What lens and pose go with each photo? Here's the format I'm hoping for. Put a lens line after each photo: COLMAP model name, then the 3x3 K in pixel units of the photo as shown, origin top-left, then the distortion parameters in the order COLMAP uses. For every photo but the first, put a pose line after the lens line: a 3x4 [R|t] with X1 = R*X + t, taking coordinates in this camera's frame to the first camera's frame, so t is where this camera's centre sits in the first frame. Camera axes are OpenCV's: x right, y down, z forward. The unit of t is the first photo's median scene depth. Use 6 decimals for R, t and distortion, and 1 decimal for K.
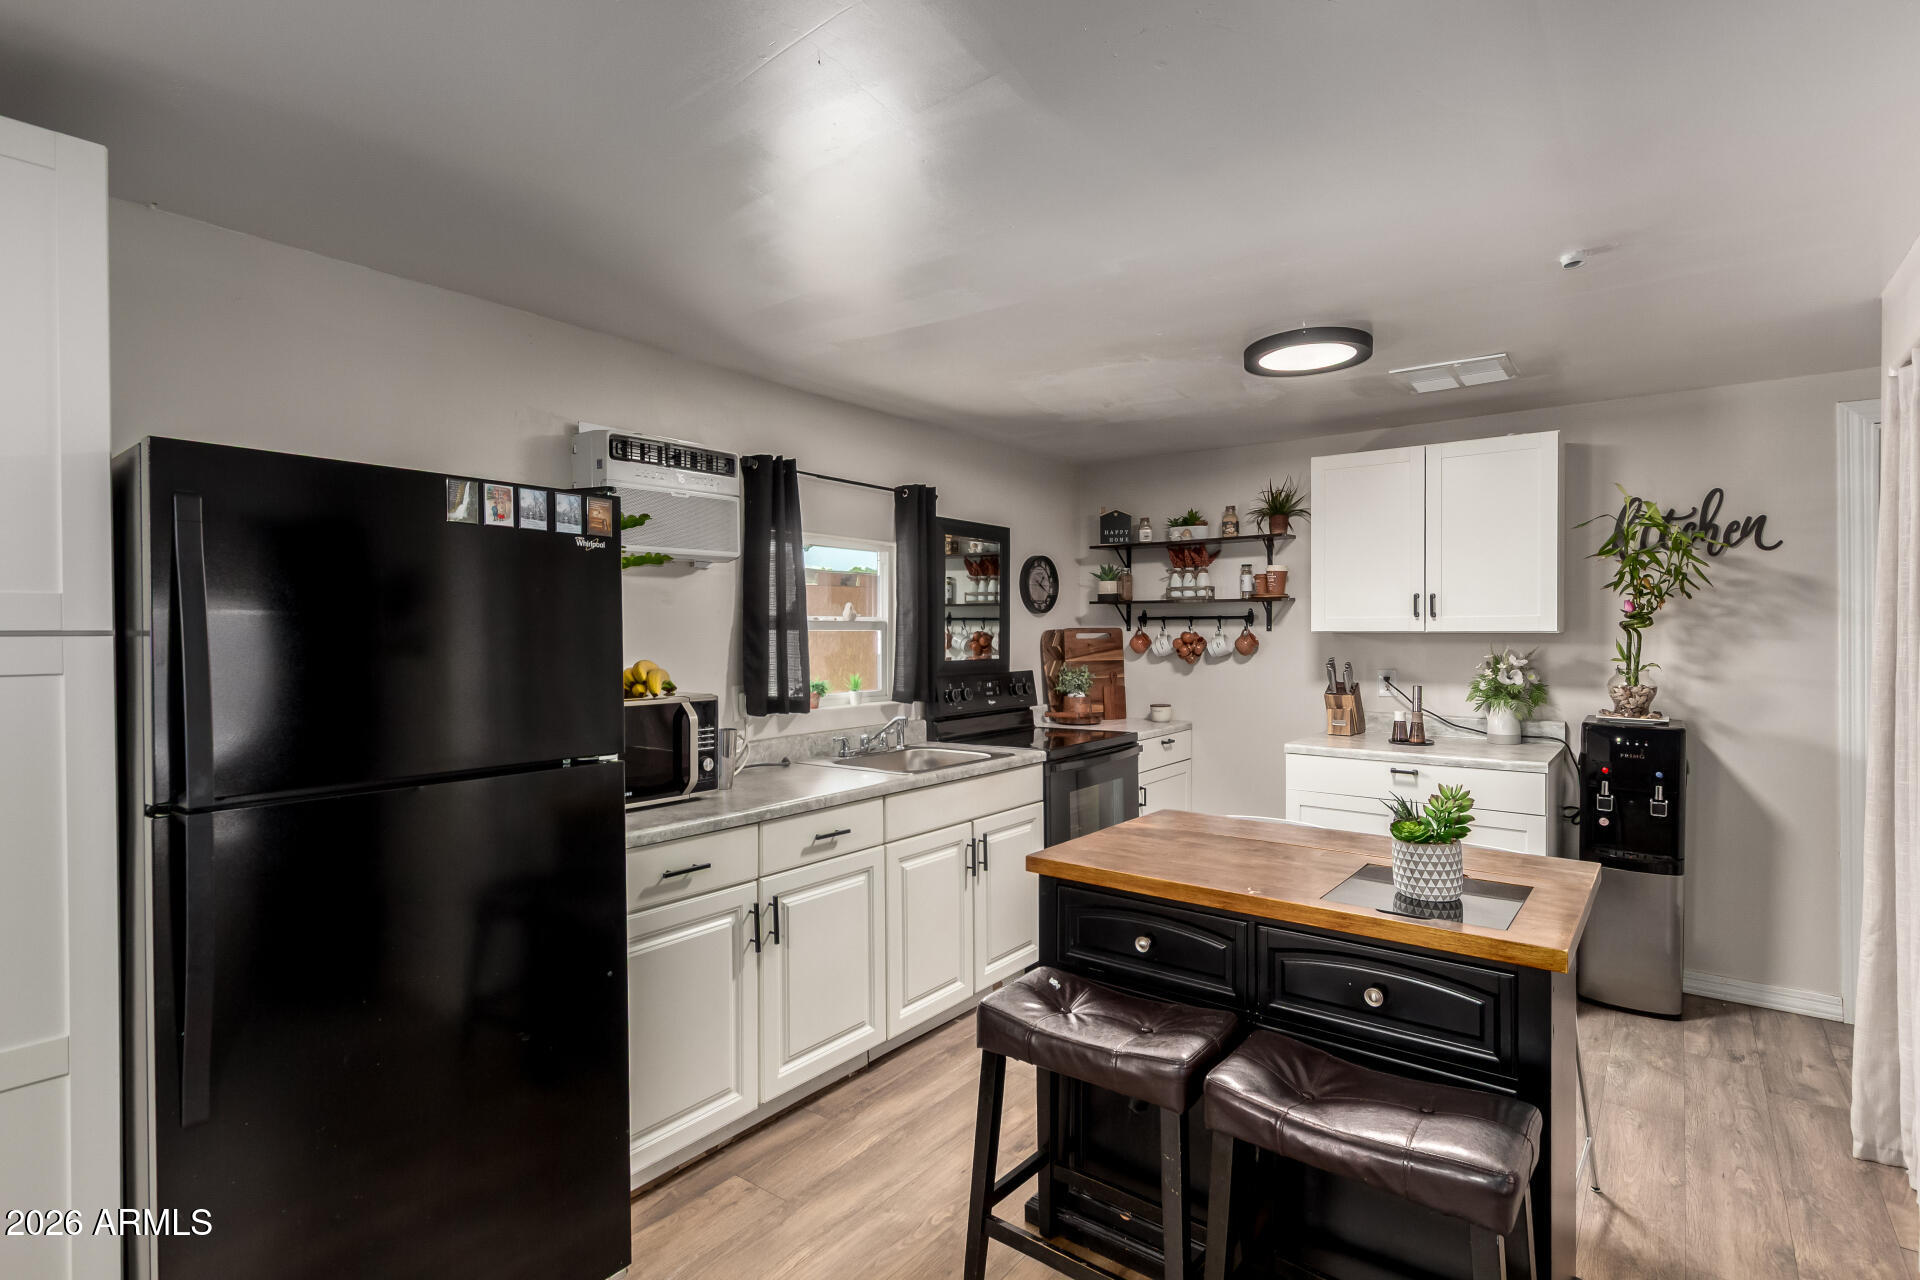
lens RADIAL K [[930.7, 0, 966.4], [0, 930.7, 640.7], [0, 0, 1]] dist [0.009212, 0.000349]
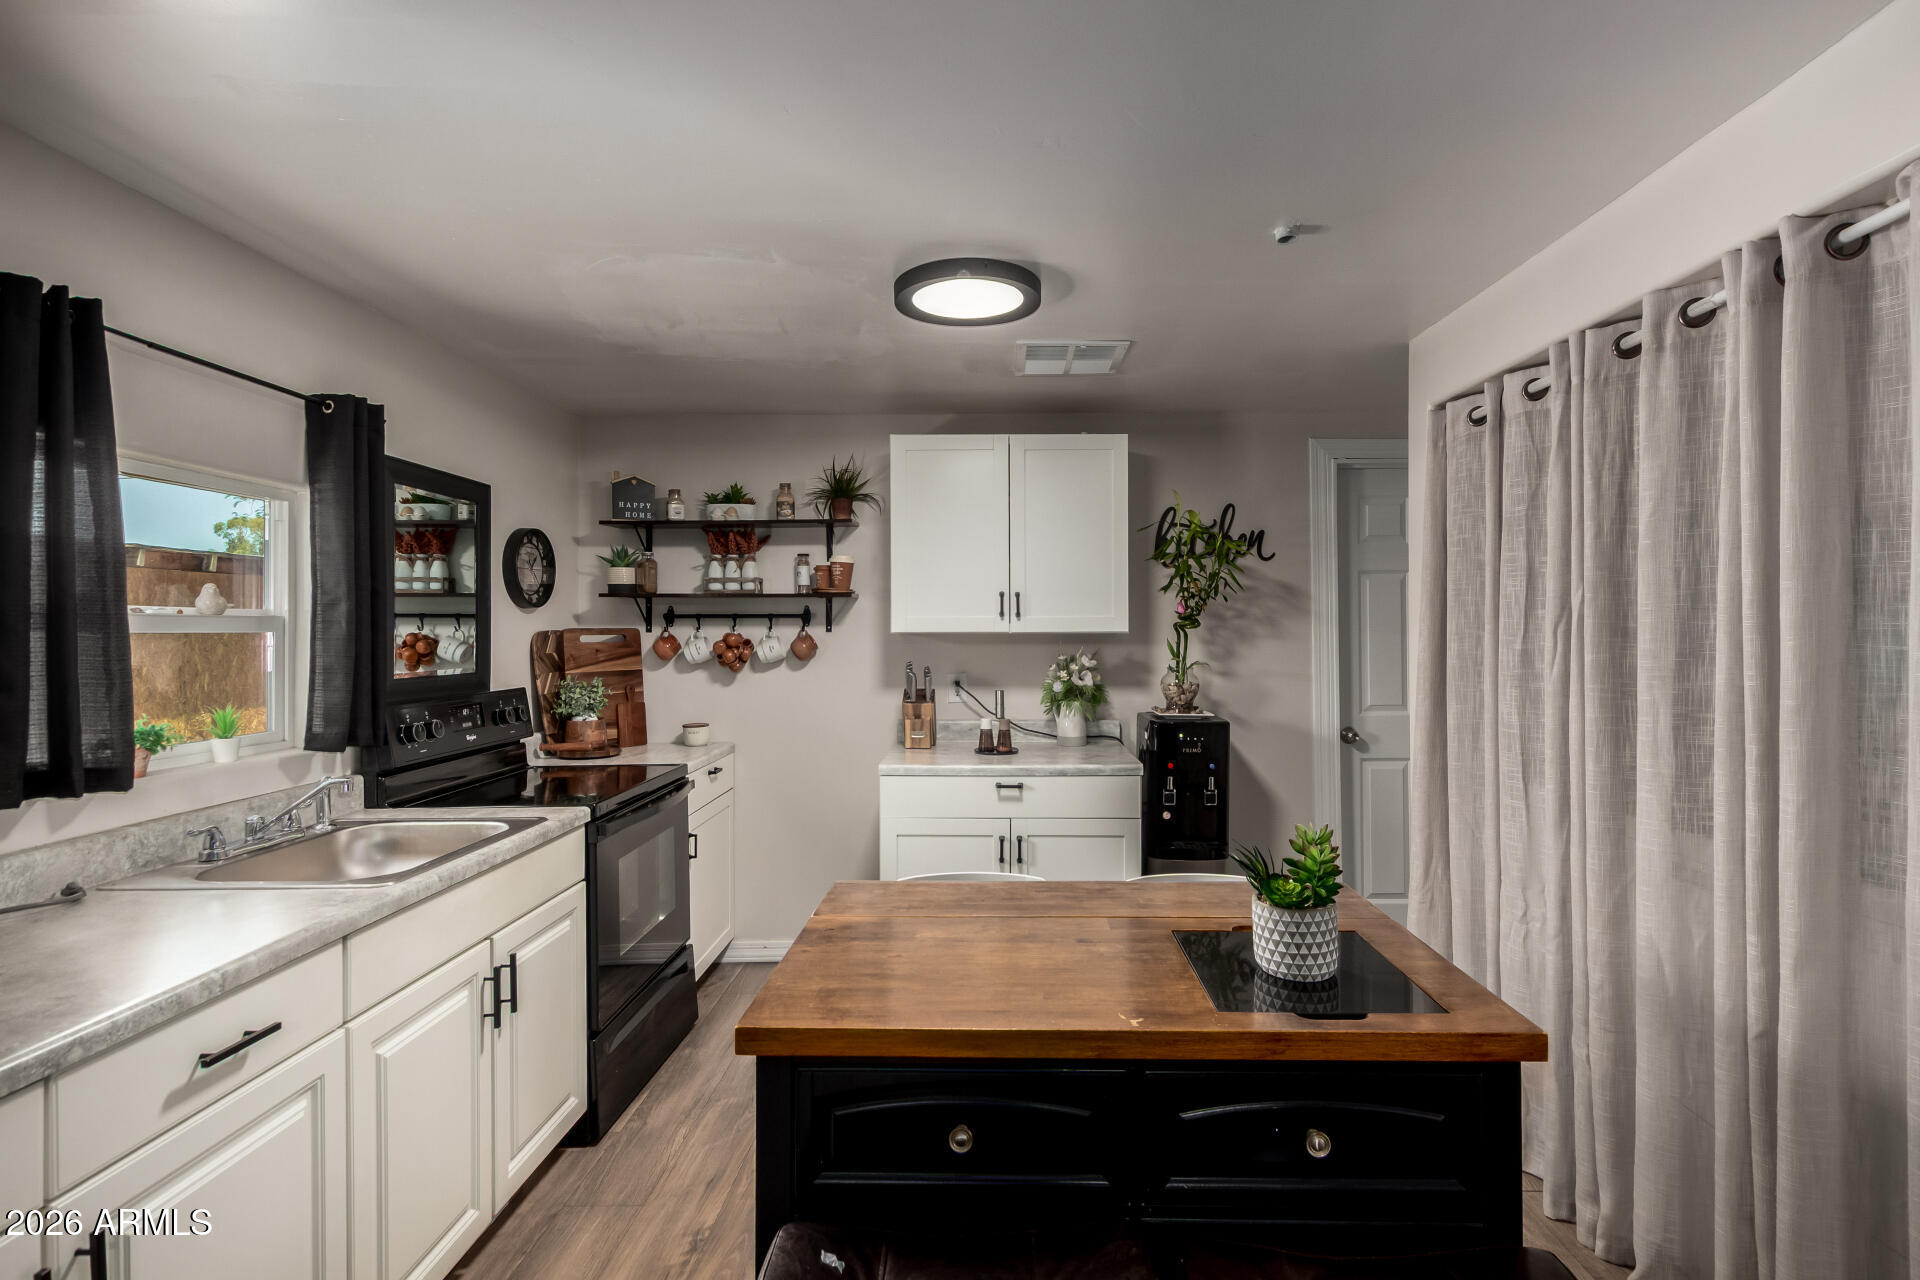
lens RADIAL K [[937.3, 0, 992.9], [0, 937.3, 629.2], [0, 0, 1]] dist [0.003619, -0.000578]
pose [[0.800943, 0.000288, 0.598741, -0.081919], [0.007551, 0.999915, -0.010582, -0.002963], [-0.598694, 0.012997, 0.800873, 0.238542]]
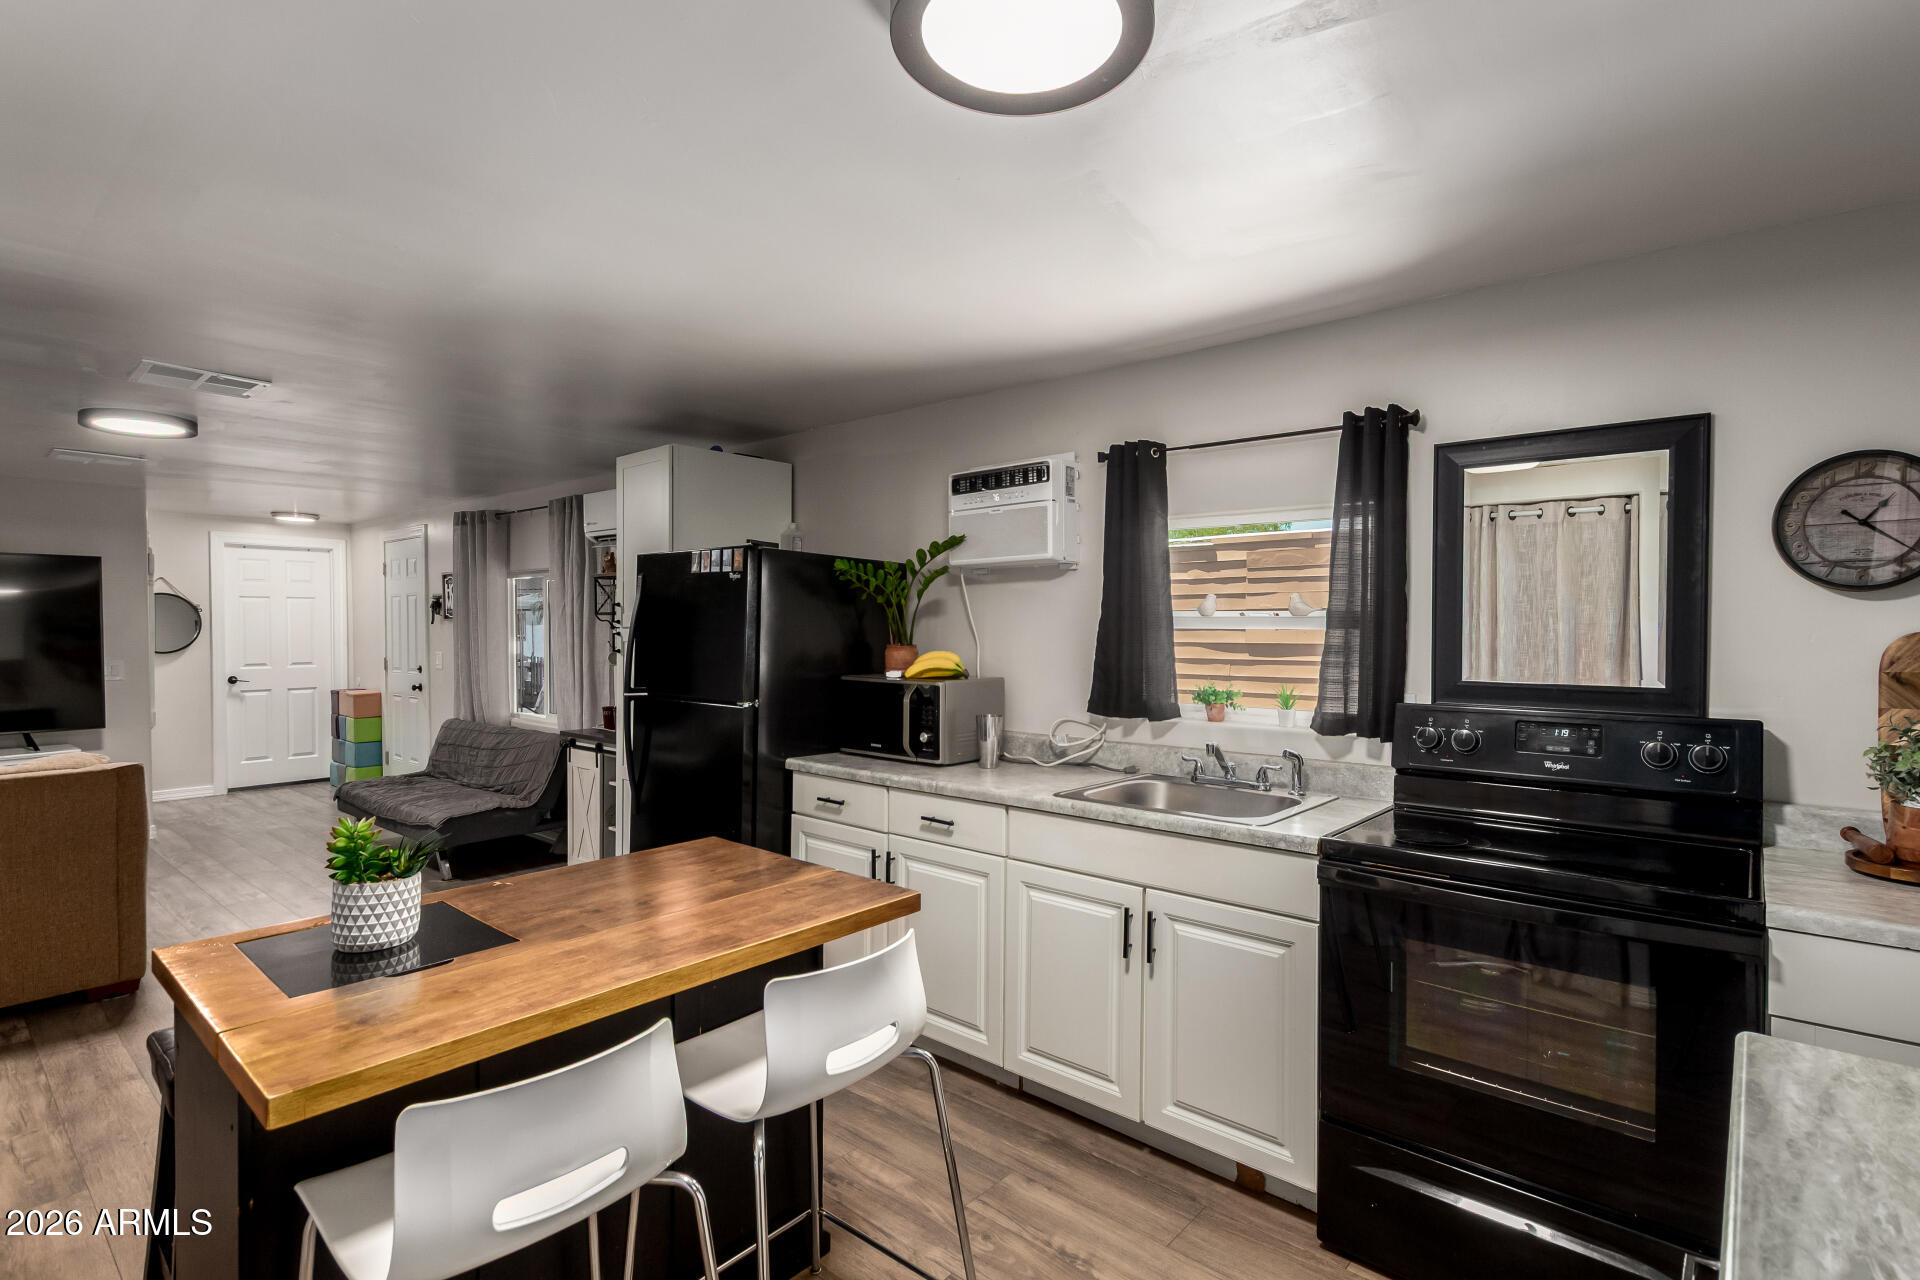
lens RADIAL K [[930.7, 0, 966.4], [0, 930.7, 640.7], [0, 0, 1]] dist [0.009212, 0.000349]
pose [[-0.057389, 0.017207, -0.998204, 0.609081], [-0.013367, 0.999749, 0.018002, -0.011129], [0.998262, 0.014376, -0.057145, 0.731122]]
